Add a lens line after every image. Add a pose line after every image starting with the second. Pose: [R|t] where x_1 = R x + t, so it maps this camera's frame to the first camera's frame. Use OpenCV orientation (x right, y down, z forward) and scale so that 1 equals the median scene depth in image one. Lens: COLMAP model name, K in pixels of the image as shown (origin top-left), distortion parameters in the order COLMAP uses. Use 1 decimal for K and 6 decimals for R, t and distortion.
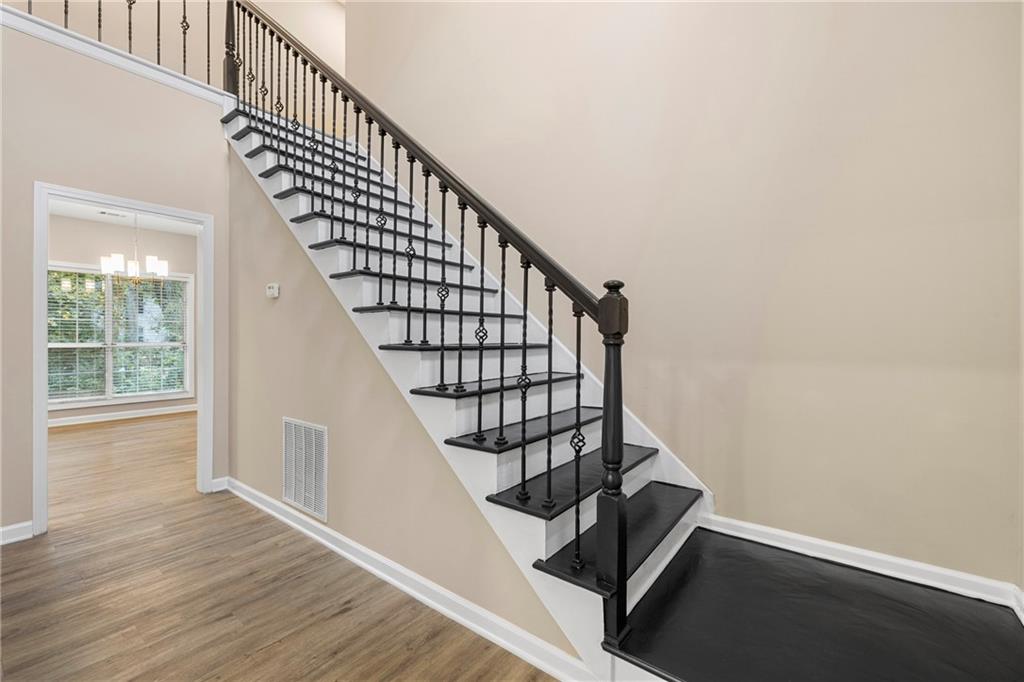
lens RADIAL K [[429.3, 0, 512.5], [0, 429.3, 335.6], [0, 0, 1]] dist [0.002456, -0.000985]
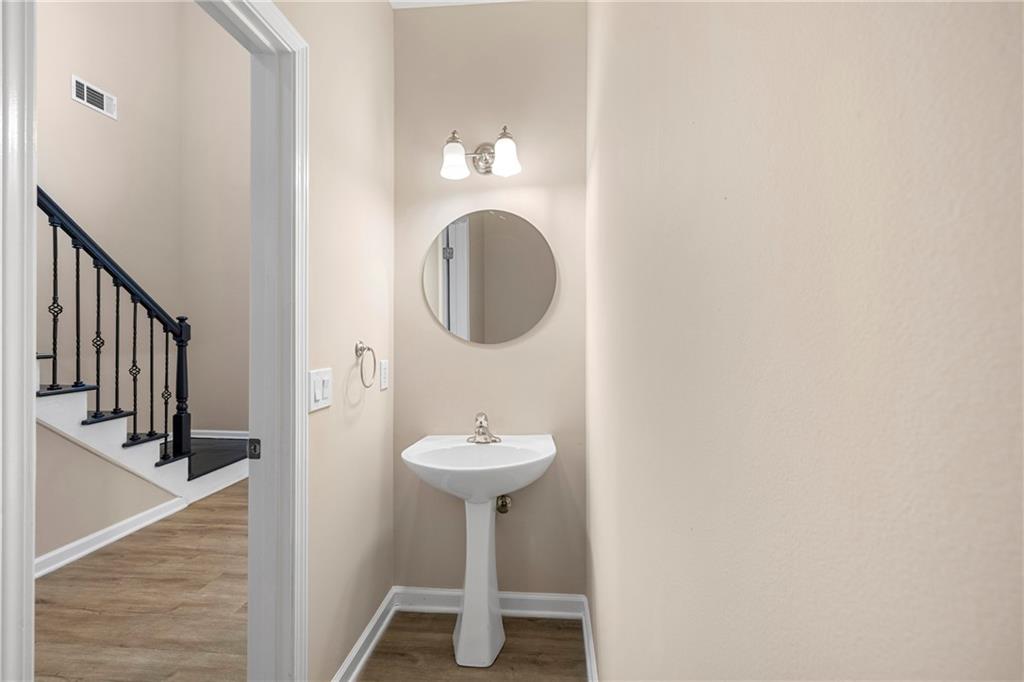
lens RADIAL K [[429.3, 0, 515.5], [0, 429.3, 338.9], [0, 0, 1]] dist [0.002456, -0.000985]
pose [[-0.542209, -0.008833, 0.840197, -2.131994], [0.002970, 0.999918, 0.012428, -0.029772], [-0.840238, 0.009234, -0.542139, 0.635950]]
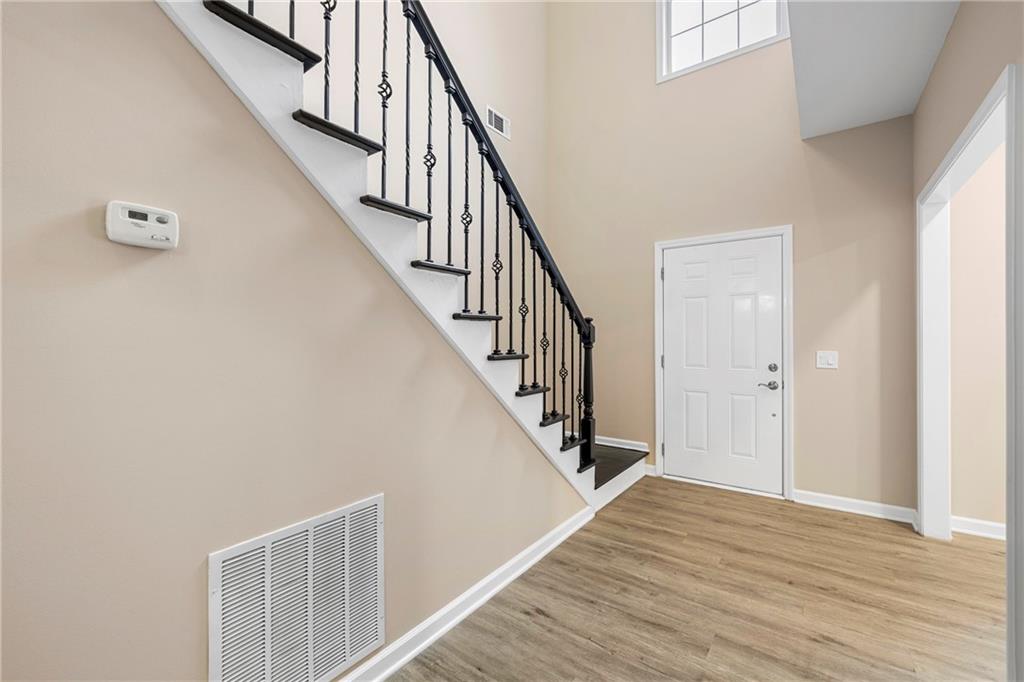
lens RADIAL K [[429.3, 0, 518.8], [0, 429.3, 339.6], [0, 0, 1]] dist [0.002456, -0.000985]
pose [[-0.040116, -0.001798, 0.999193, -1.568831], [0.005035, 0.999985, 0.002001, -0.020915], [-0.999182, 0.005111, -0.040106, 1.200740]]
